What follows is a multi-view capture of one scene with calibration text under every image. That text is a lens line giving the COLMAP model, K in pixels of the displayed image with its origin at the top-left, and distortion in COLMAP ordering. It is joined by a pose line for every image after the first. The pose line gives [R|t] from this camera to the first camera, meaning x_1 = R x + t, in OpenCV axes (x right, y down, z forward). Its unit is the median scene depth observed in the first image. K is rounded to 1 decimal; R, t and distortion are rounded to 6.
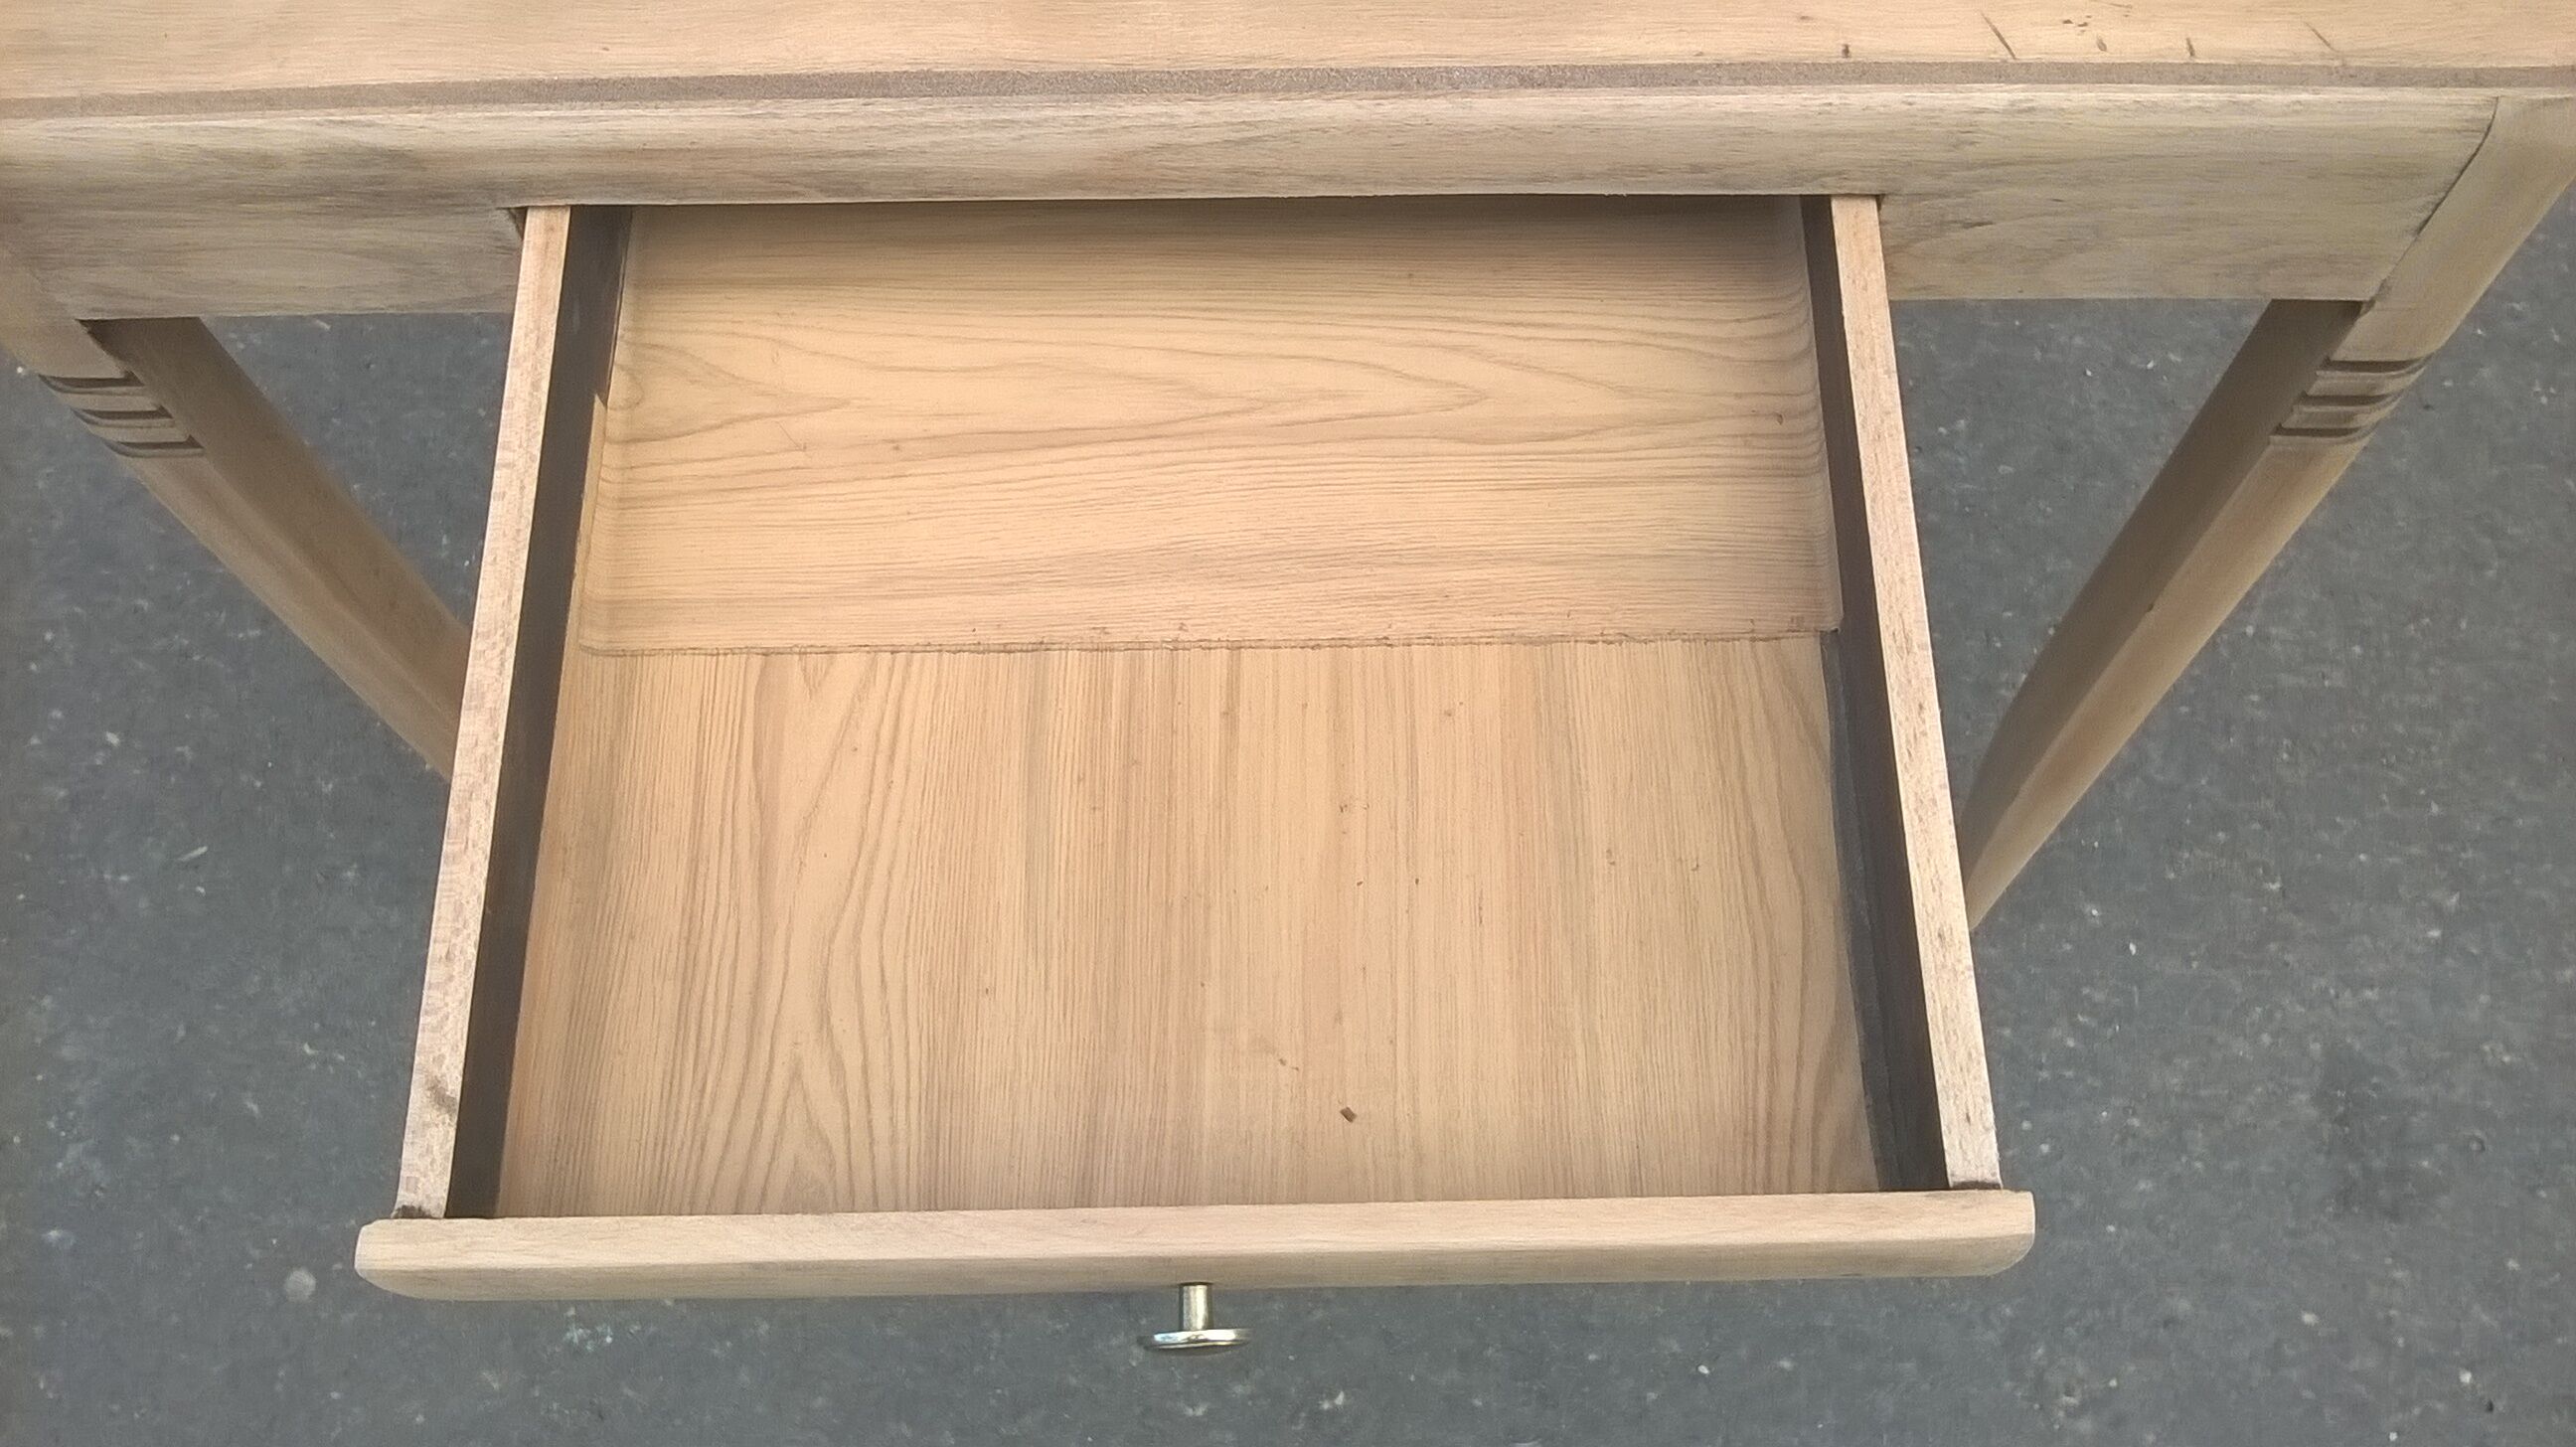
lens RADIAL K [[2272.7, 0, 1310.8], [0, 2272.7, 682.4], [0, 0, 1]] dist [0.024586, -0.146332]
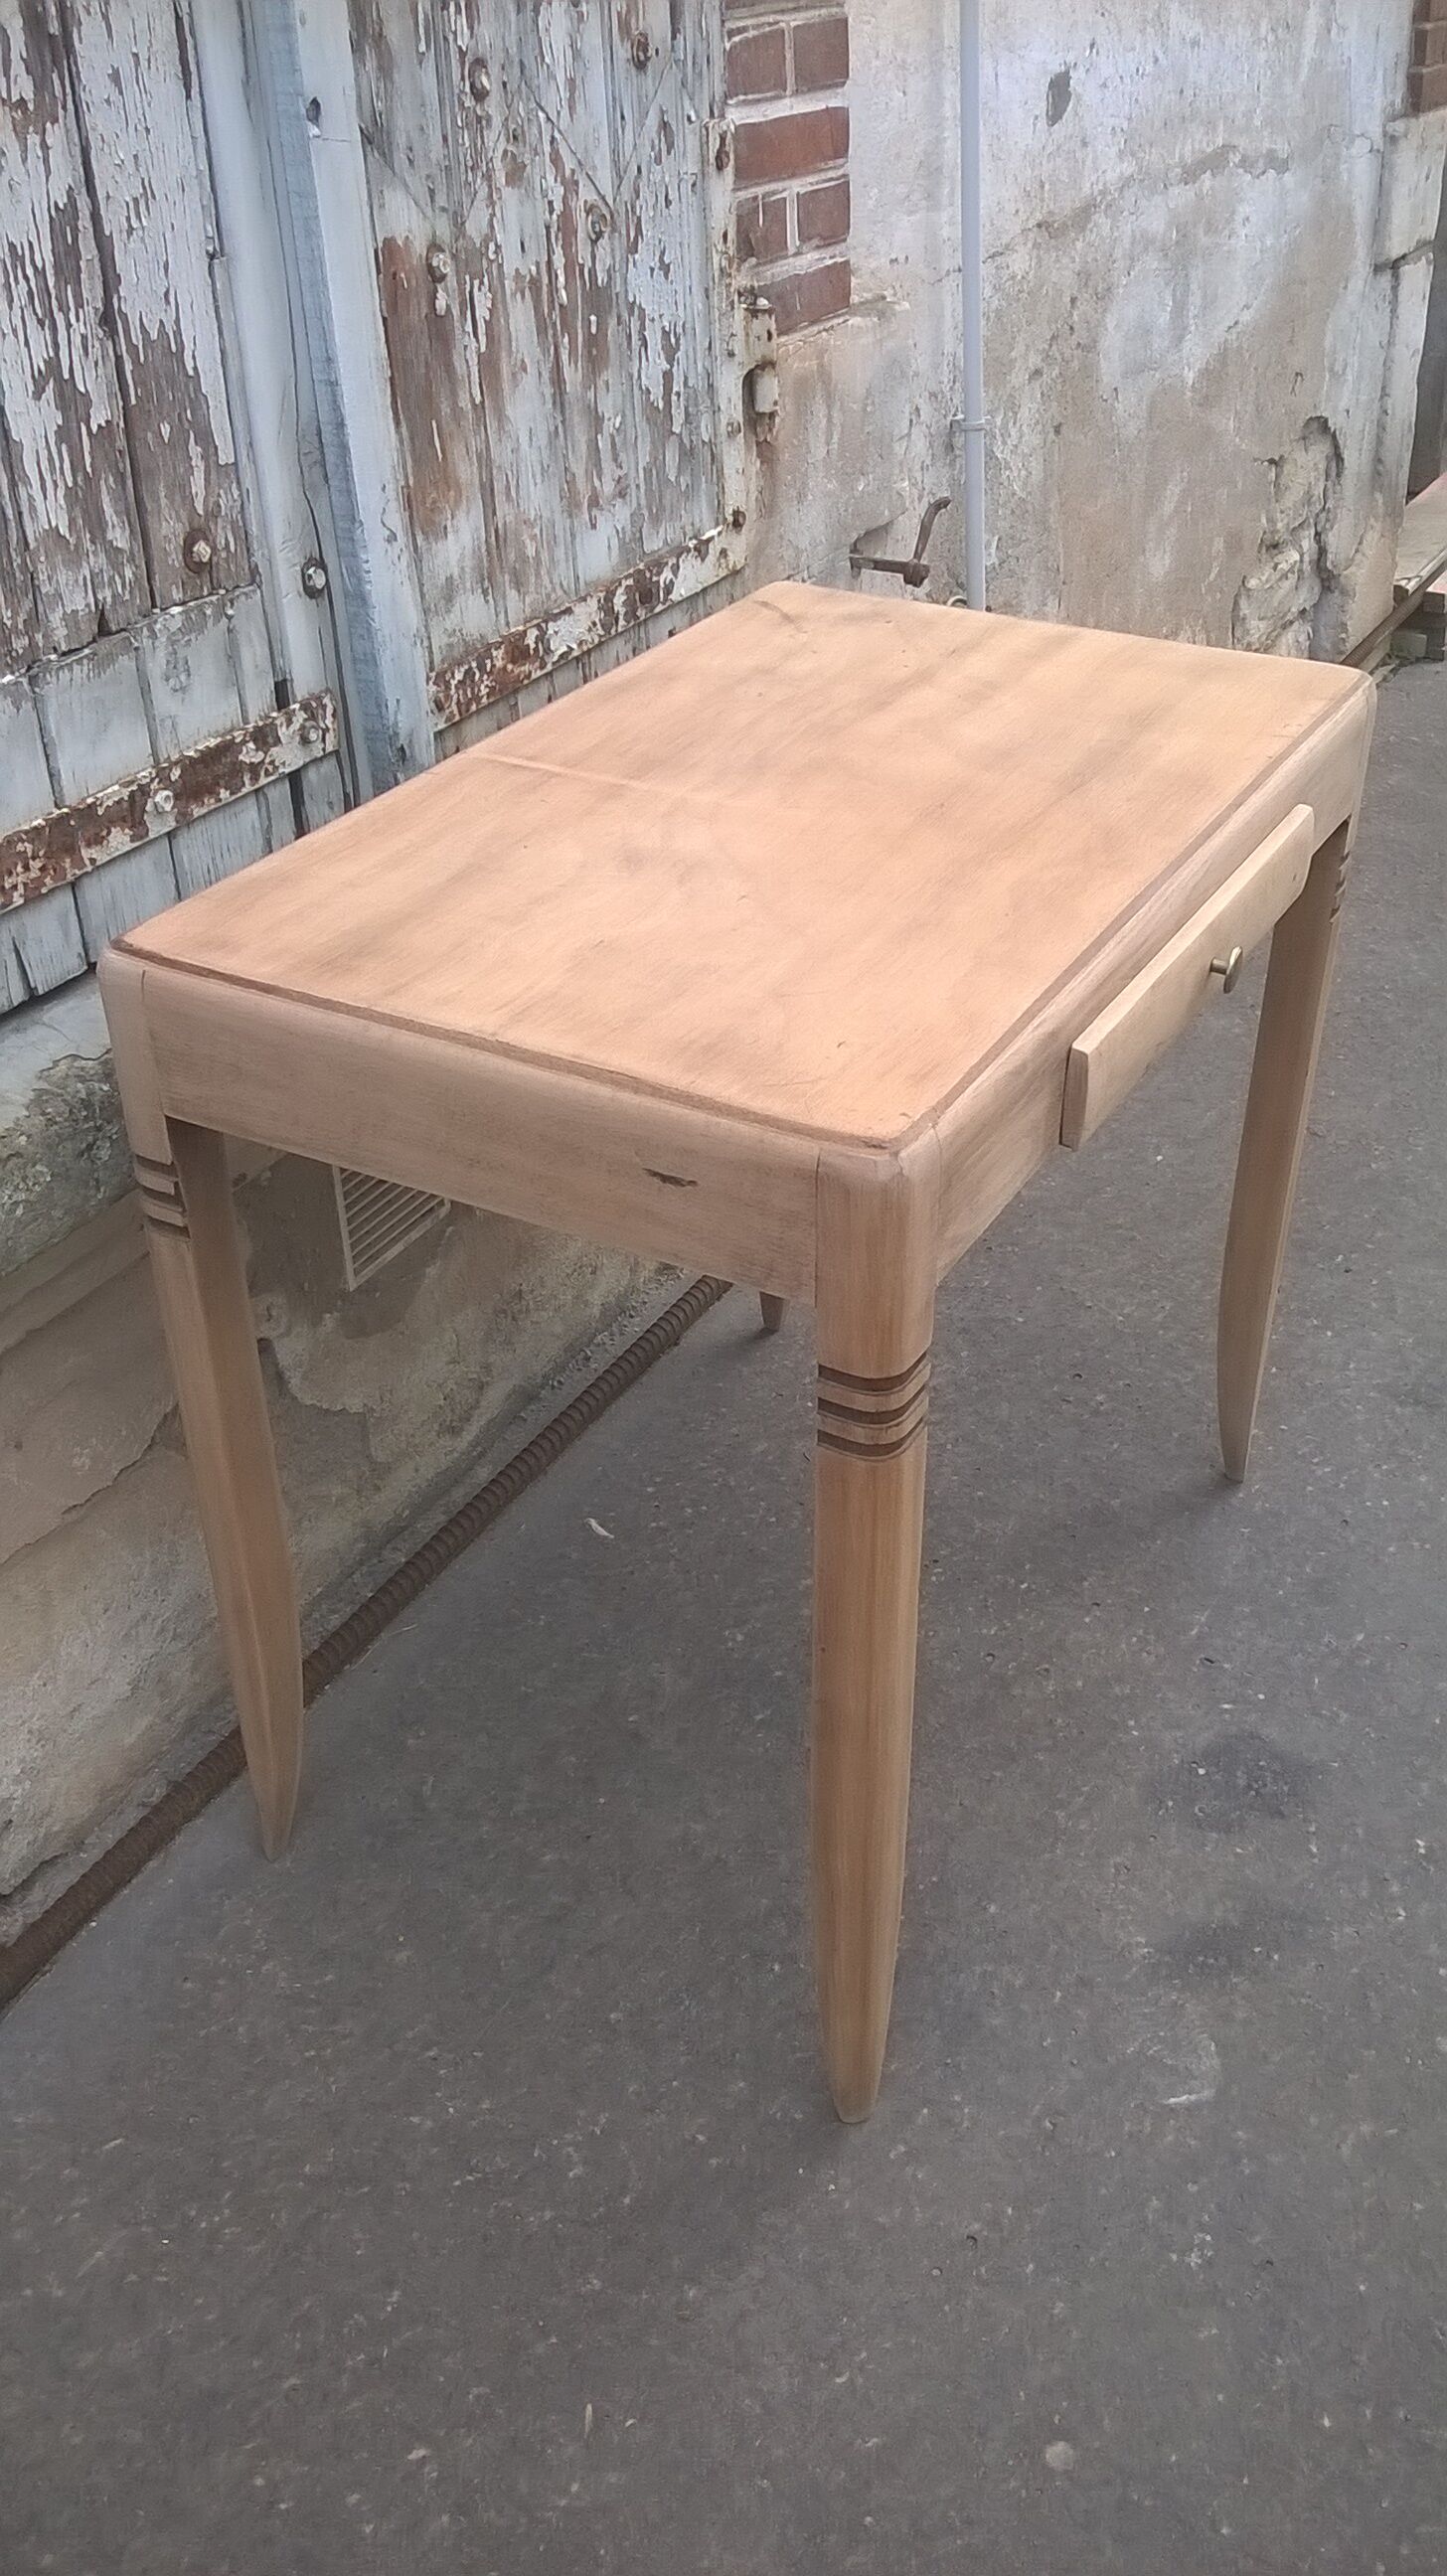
lens RADIAL K [[2272.7, 0, 748.9], [0, 2272.7, 1289.2], [0, 0, 1]] dist [0.024586, -0.146332]
pose [[0.473505, -0.463133, 0.749200, -0.995741], [0.794005, 0.592622, -0.135482, -0.027300], [-0.381246, 0.659020, 0.648339, 0.010279]]
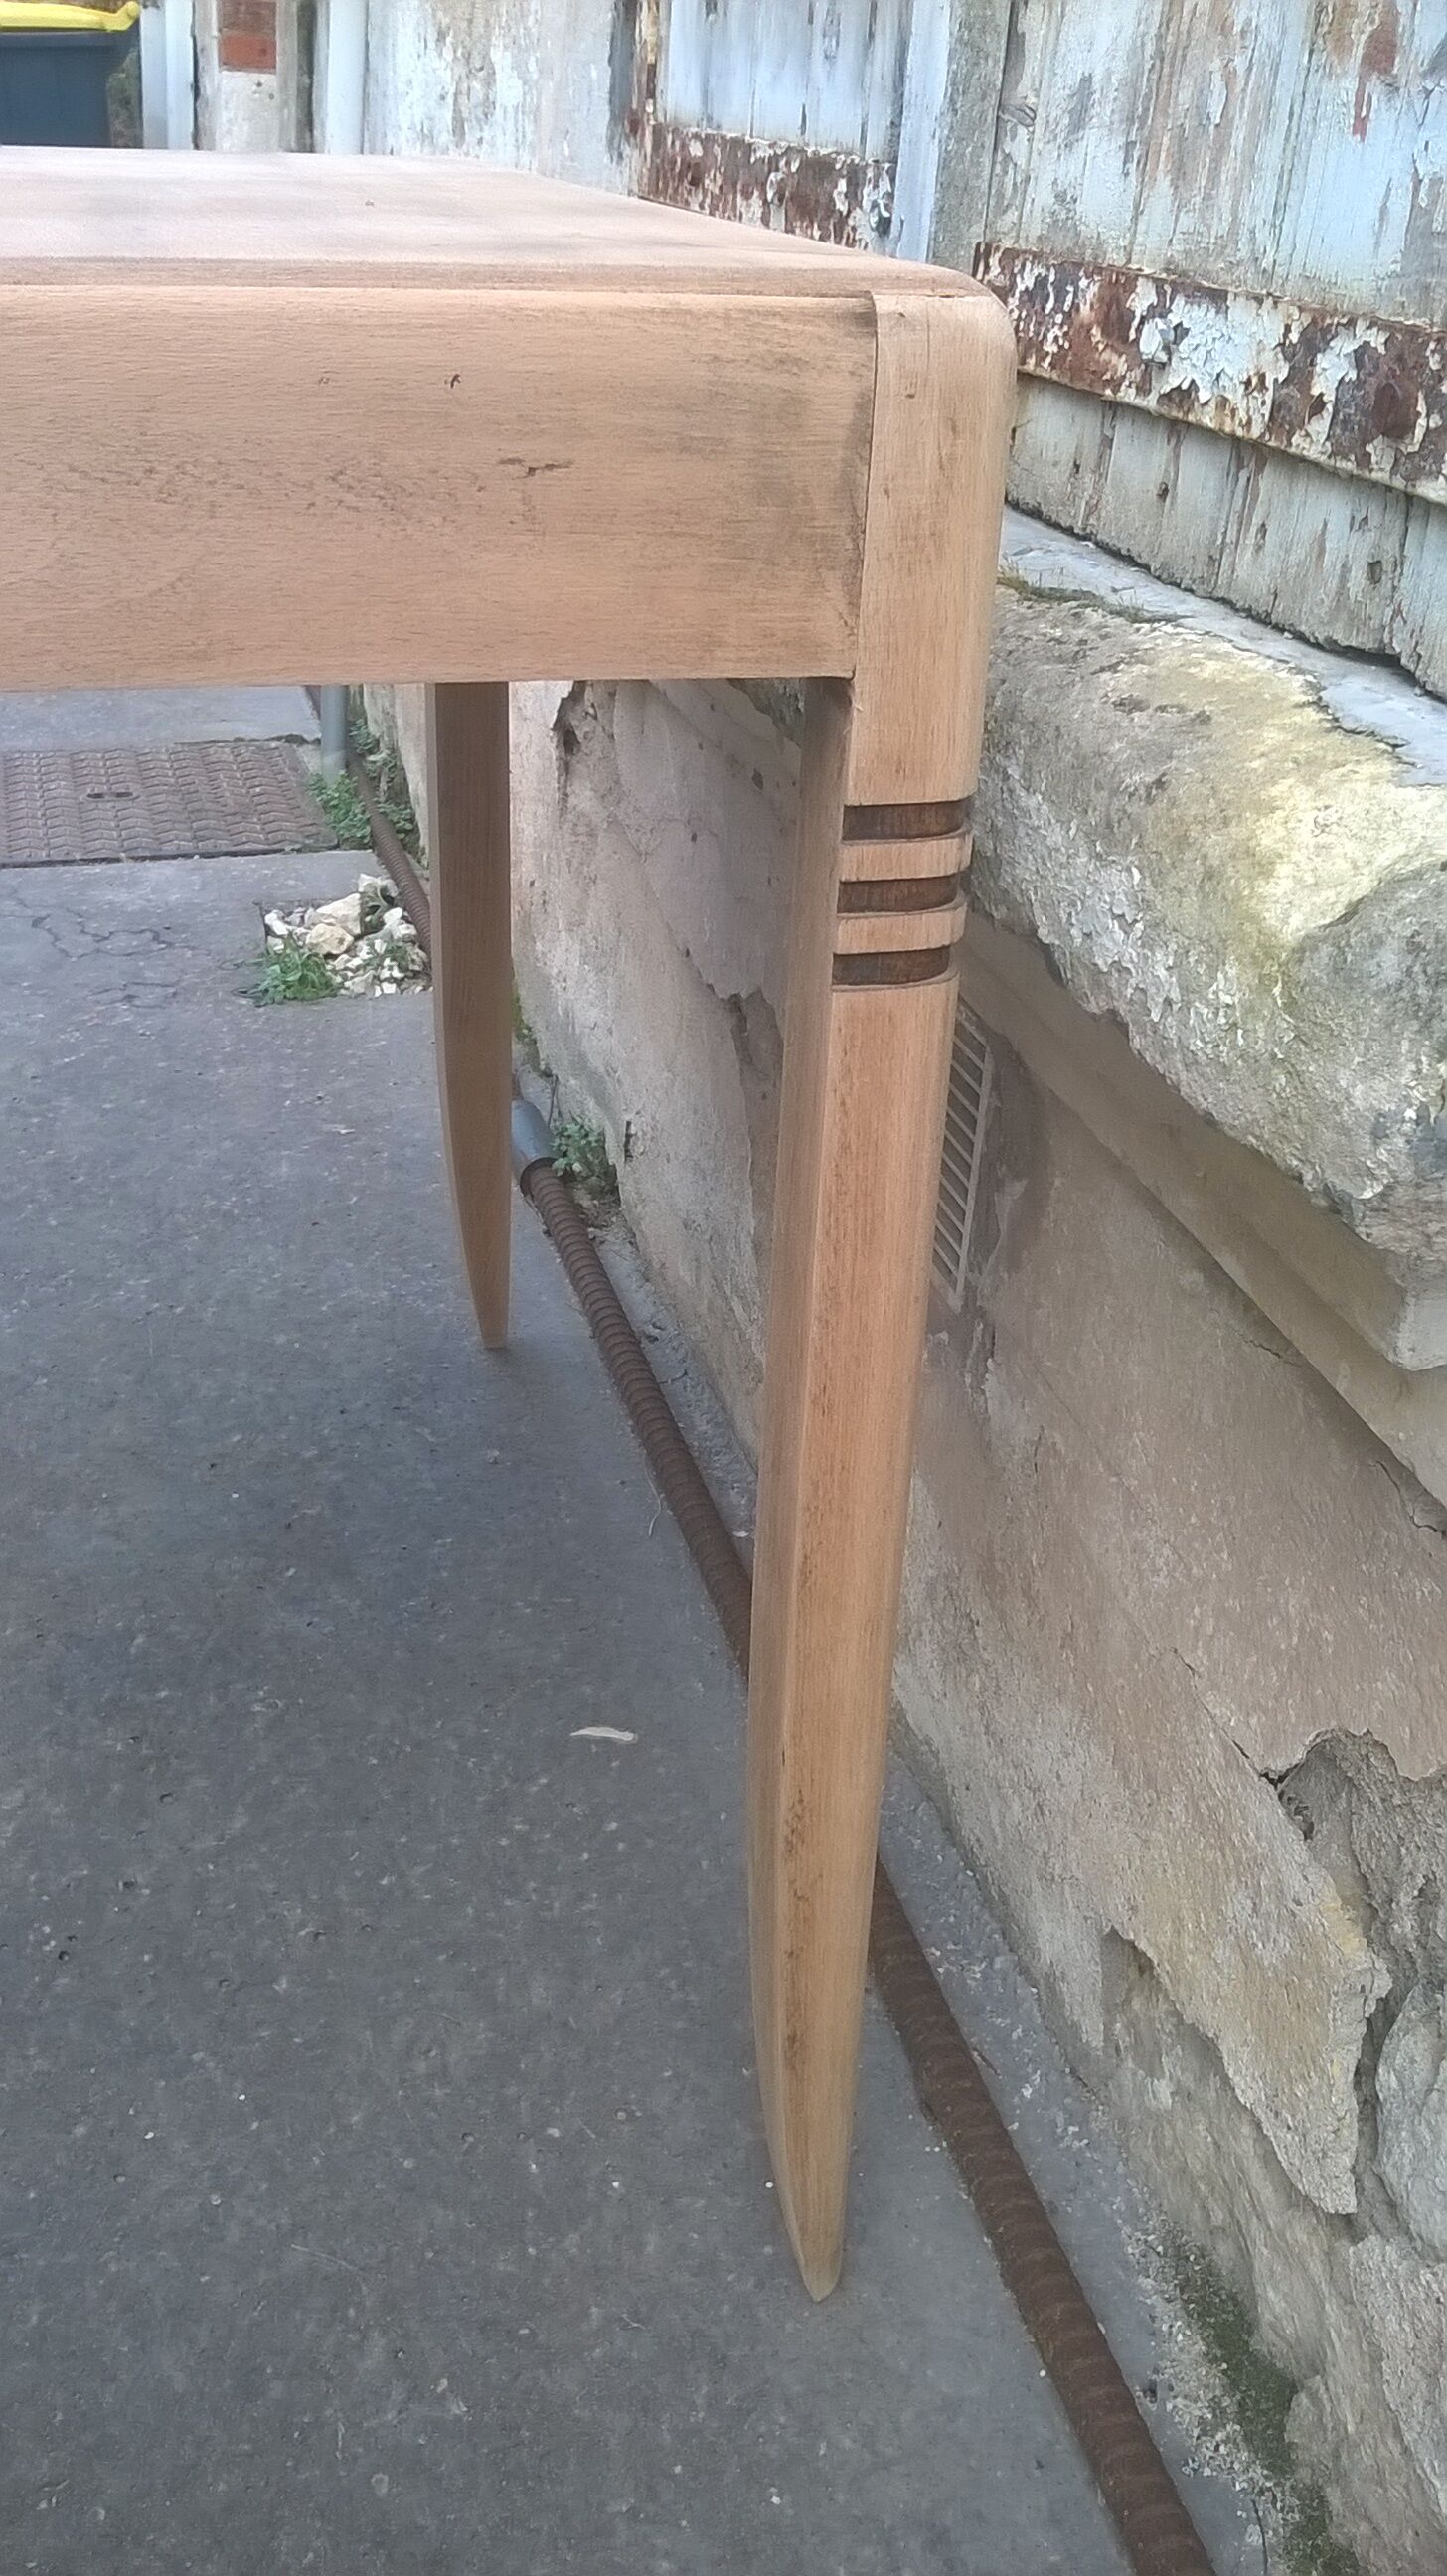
lens RADIAL K [[2272.7, 0, 747.5], [0, 2272.7, 1280.4], [0, 0, 1]] dist [0.024586, -0.146332]
pose [[0.275636, 0.483753, -0.830667, 0.719881], [-0.892339, 0.450085, -0.033986, -0.323155], [0.357429, 0.750604, 0.555732, 0.514110]]
